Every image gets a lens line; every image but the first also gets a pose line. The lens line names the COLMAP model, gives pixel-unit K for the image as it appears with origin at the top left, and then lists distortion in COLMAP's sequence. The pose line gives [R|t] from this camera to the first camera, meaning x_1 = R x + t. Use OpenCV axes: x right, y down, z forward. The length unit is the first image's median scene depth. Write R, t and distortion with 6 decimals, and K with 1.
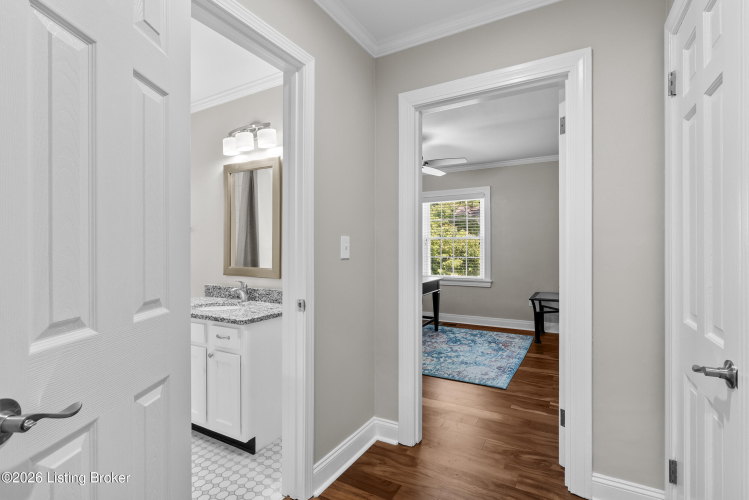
lens RADIAL K [[340.8, 0, 377.4], [0, 340.8, 245.7], [0, 0, 1]] dist [0.001089, 0.000266]
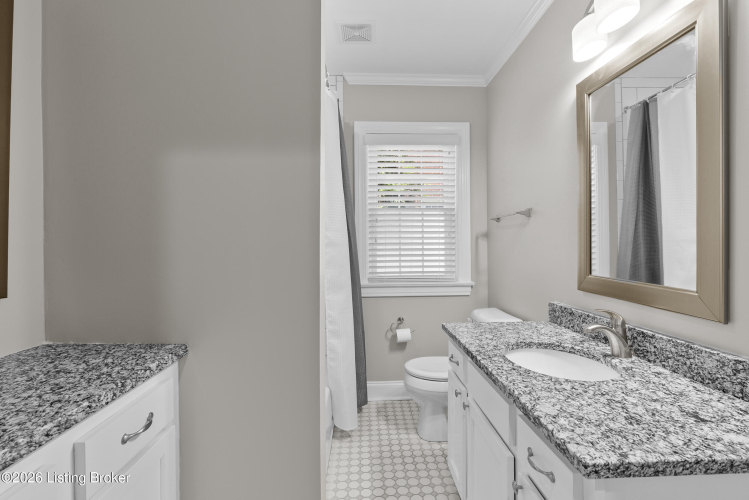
lens RADIAL K [[340.8, 0, 377.4], [0, 340.8, 245.7], [0, 0, 1]] dist [0.001089, 0.000266]
pose [[0.506213, 0.002488, -0.862405, -0.148268], [0.014775, 0.999824, 0.011557, 0.004391], [0.862282, -0.018593, 0.506087, 0.458913]]
